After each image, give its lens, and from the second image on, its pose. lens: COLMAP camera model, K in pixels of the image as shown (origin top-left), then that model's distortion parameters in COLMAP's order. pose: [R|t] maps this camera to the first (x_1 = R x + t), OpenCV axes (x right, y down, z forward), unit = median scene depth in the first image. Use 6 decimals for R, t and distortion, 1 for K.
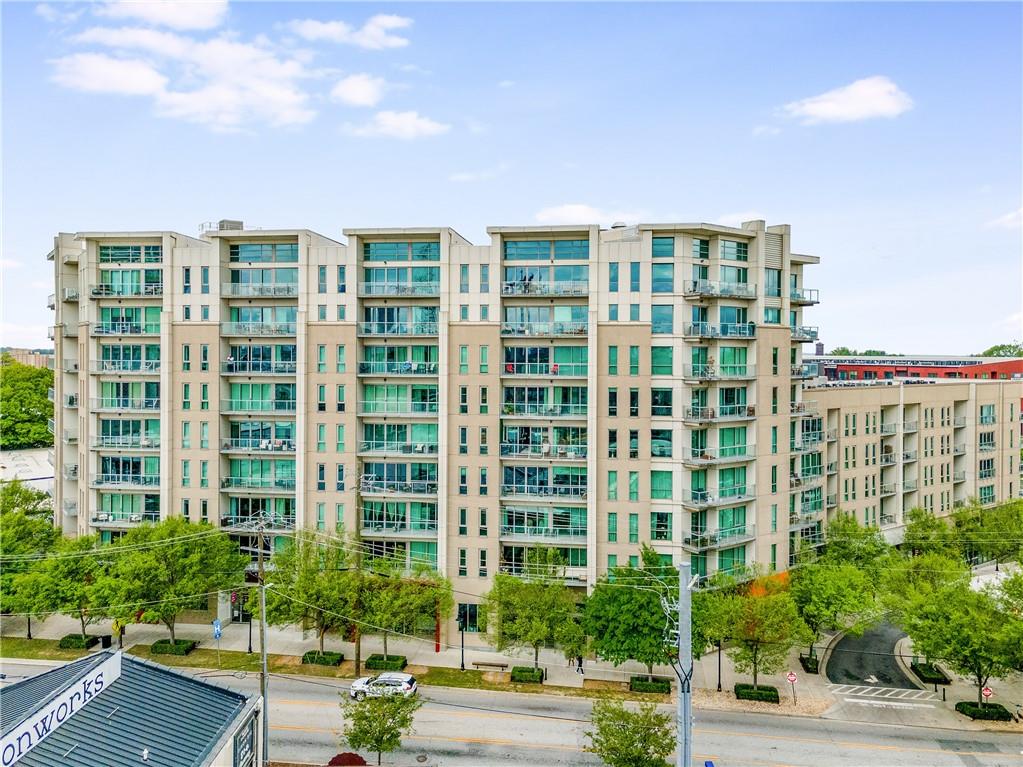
lens RADIAL K [[720.3, 0, 511.5], [0, 720.3, 383.0], [0, 0, 1]] dist [0.000034, 0.006362]
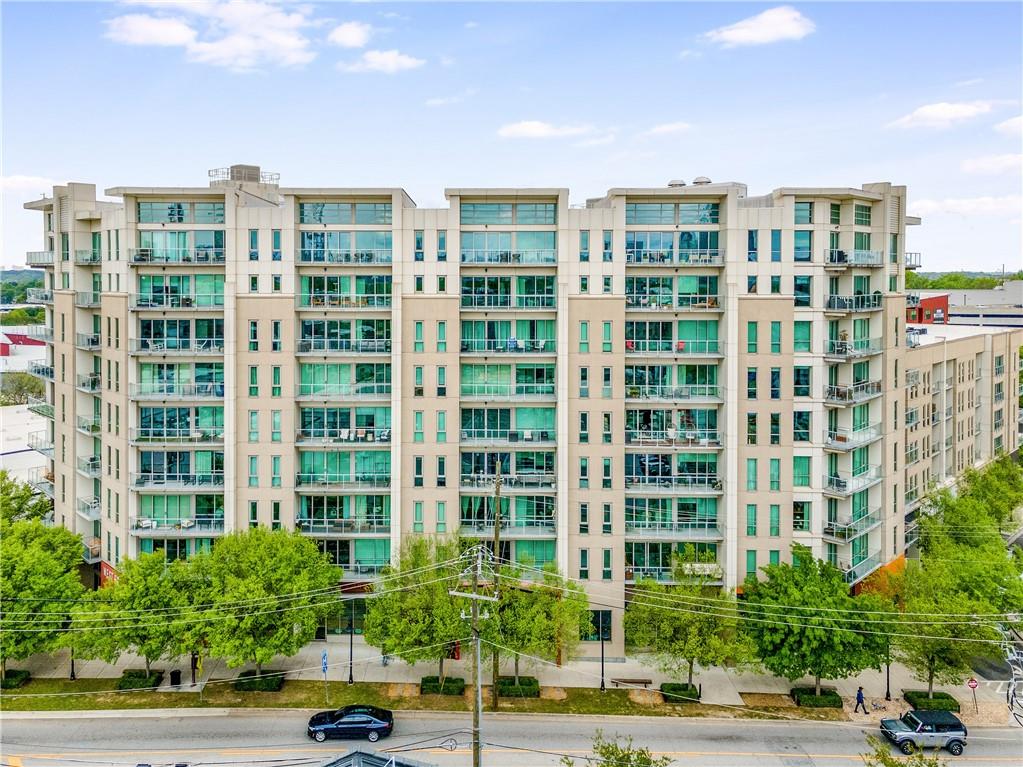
lens RADIAL K [[709.8, 0, 511.7], [0, 709.8, 345.2], [0, 0, 1]] dist [0.006886, -0.000269]
pose [[0.994373, -0.008092, 0.105626, -0.243904], [0.007882, 0.999966, 0.002400, -0.024370], [-0.105642, -0.001554, 0.994403, 0.133140]]
